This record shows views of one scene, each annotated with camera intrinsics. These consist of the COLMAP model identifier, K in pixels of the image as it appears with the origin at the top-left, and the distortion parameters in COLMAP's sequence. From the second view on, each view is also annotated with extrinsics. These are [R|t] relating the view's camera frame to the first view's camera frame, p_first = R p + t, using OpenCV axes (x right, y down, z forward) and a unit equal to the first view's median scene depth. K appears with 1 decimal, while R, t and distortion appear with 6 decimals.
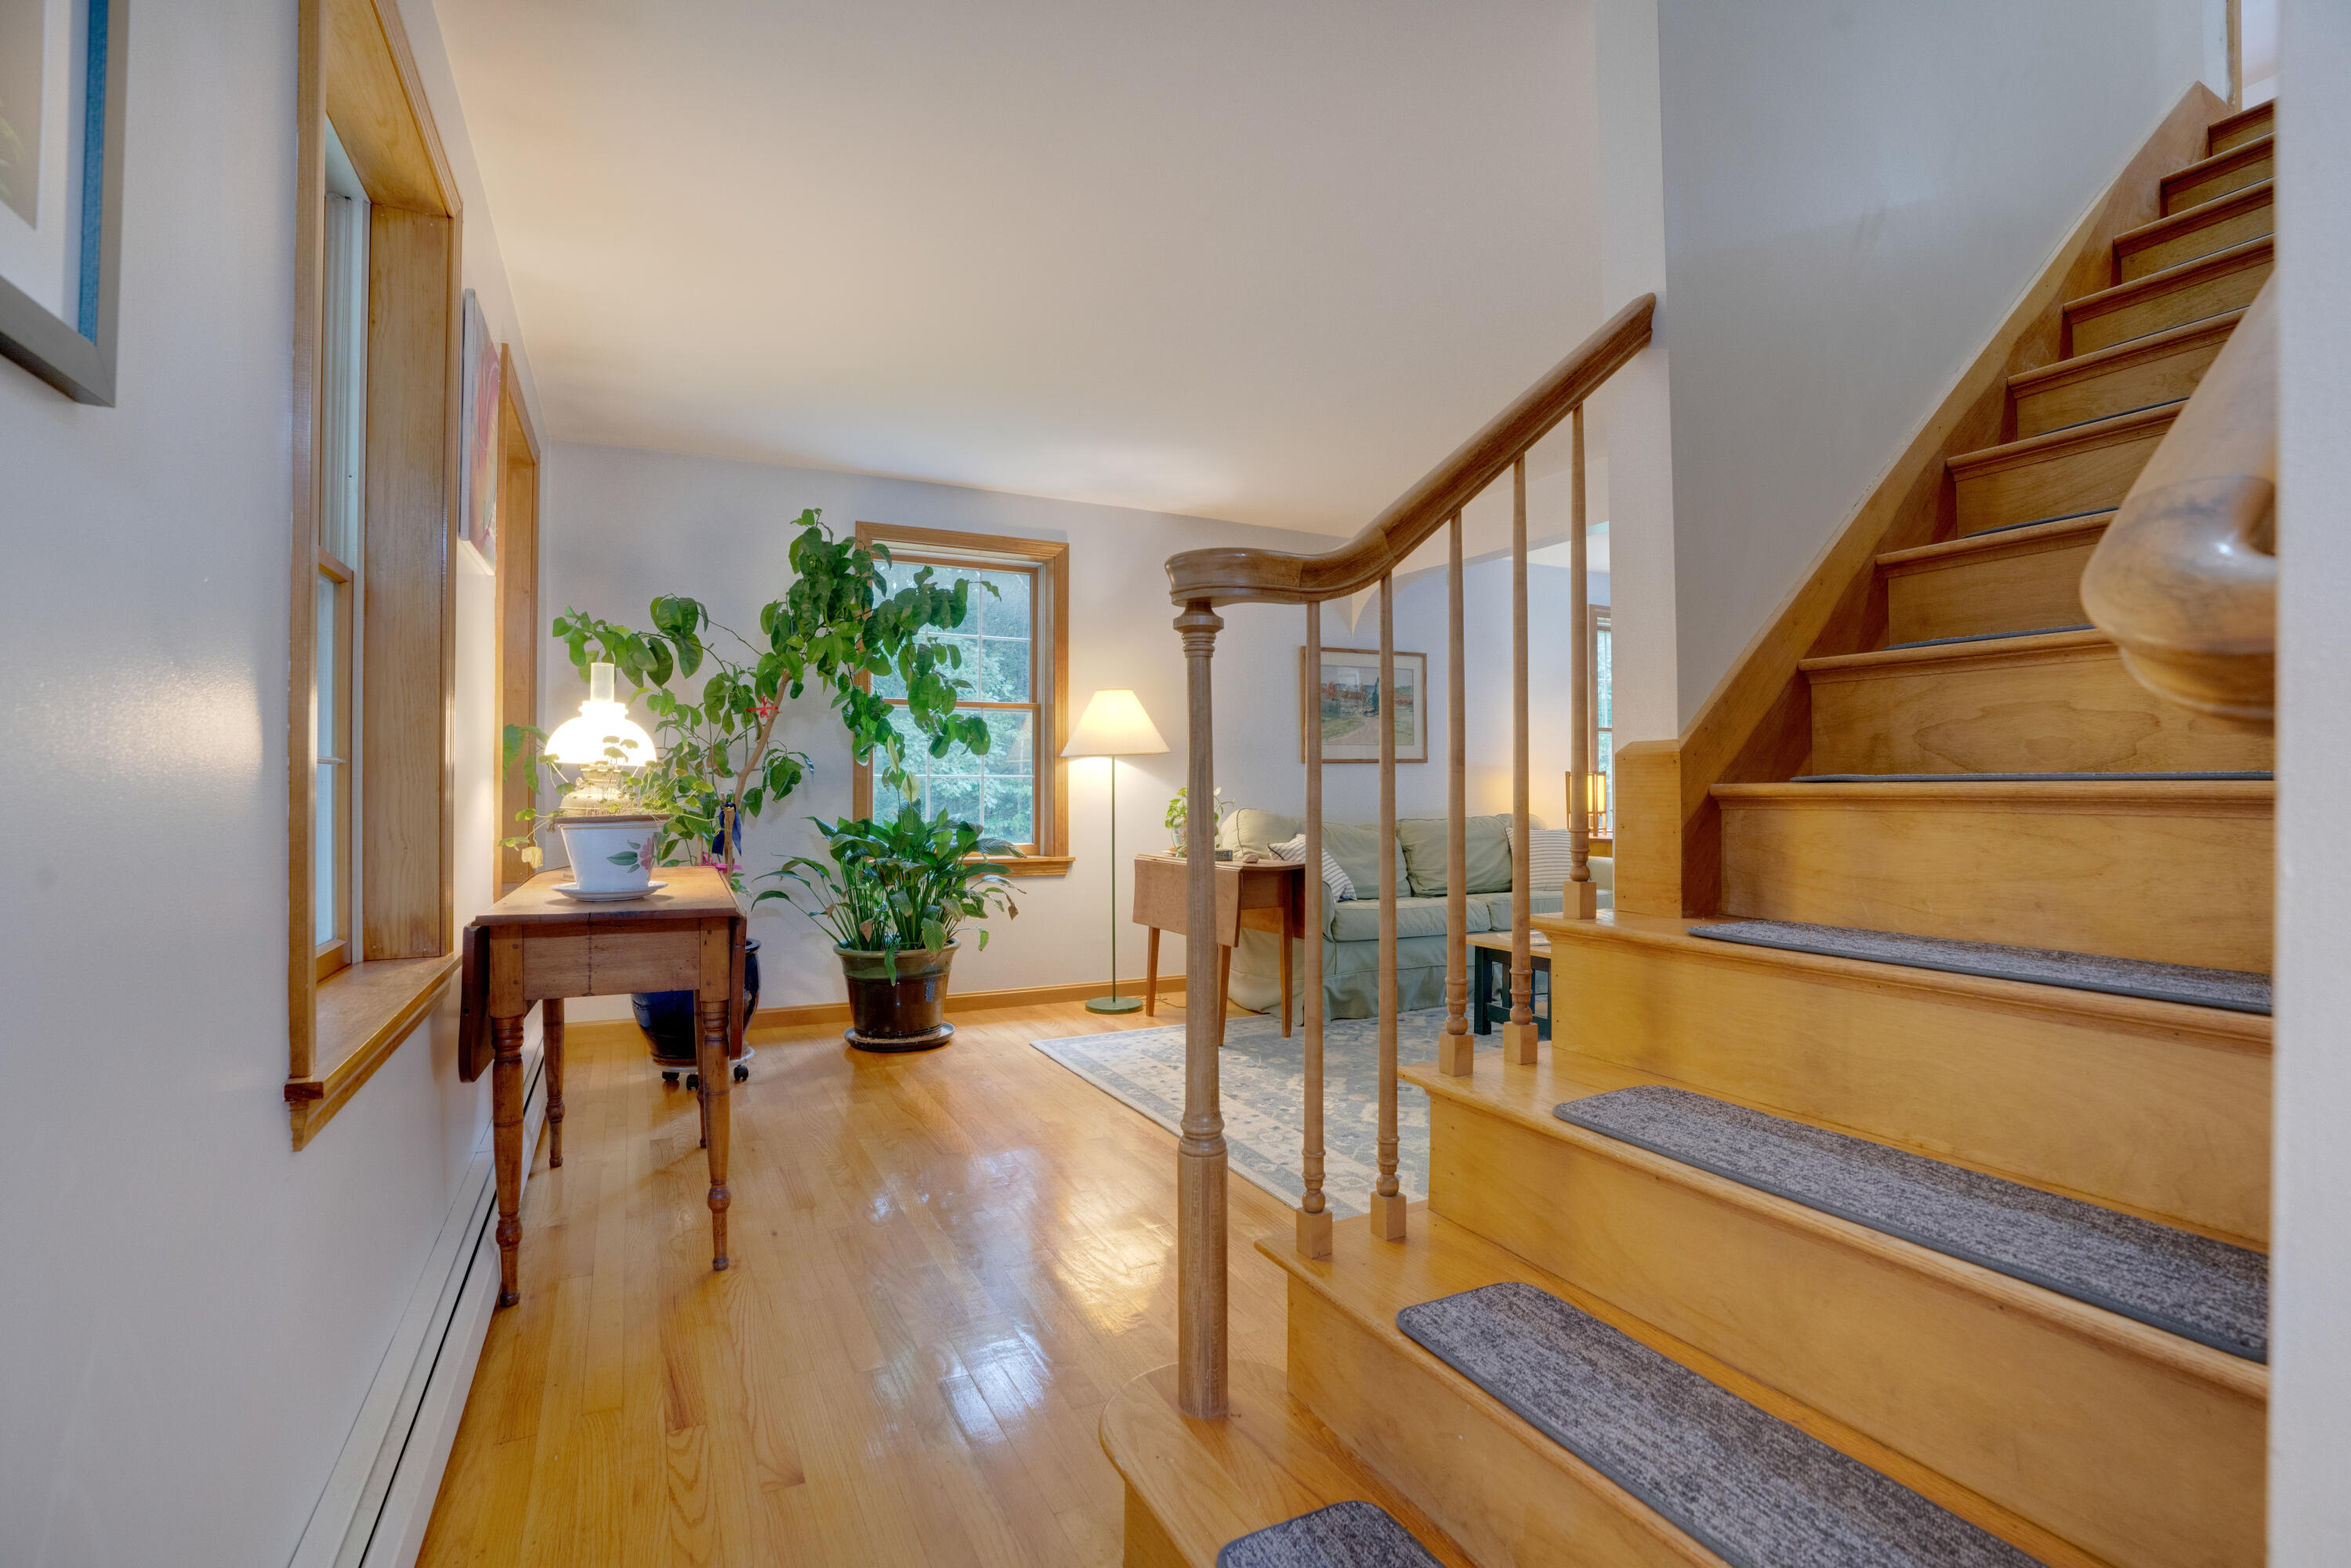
lens RADIAL K [[1079.9, 0, 1169.3], [0, 1079.9, 777.6], [0, 0, 1]] dist [-0.064723, 0.023413]
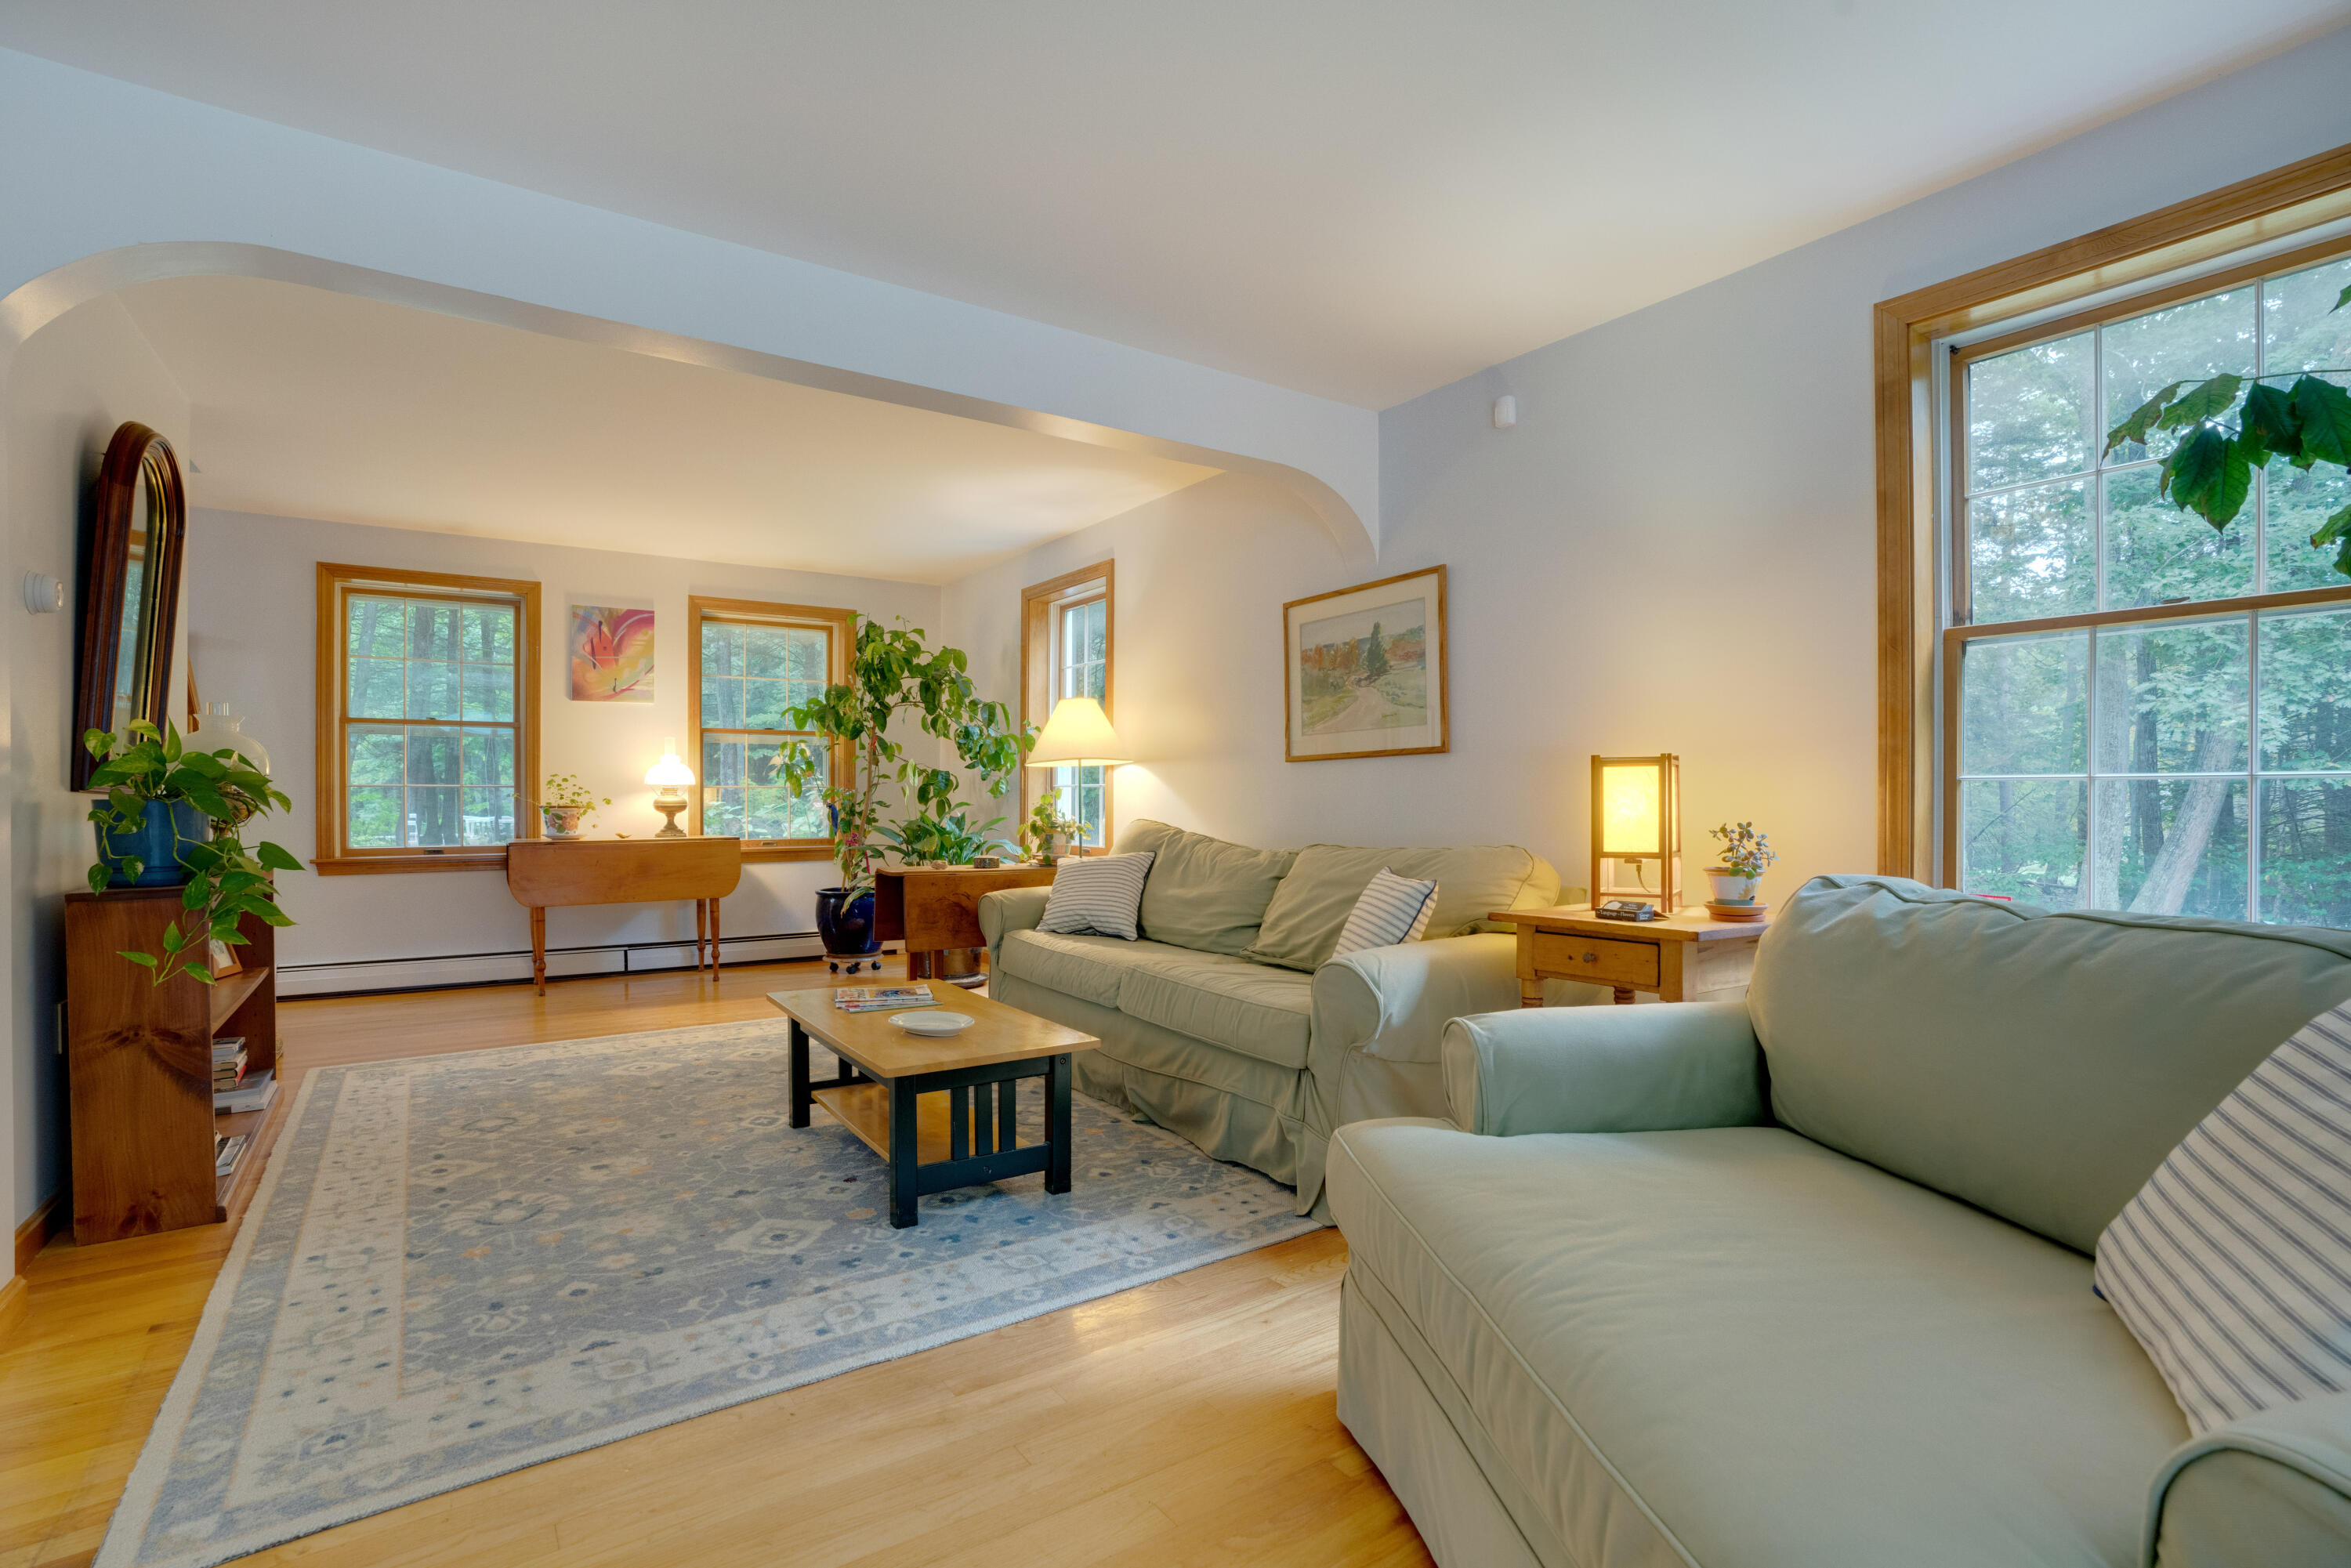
lens RADIAL K [[1079.9, 0, 1176.5], [0, 1079.9, 797.2], [0, 0, 1]] dist [-0.064723, 0.023413]
pose [[0.142917, 0.001265, -0.989734, 1.158493], [0.007923, 0.999966, 0.002422, 0.011112], [0.989703, -0.008188, 0.142902, 1.124908]]
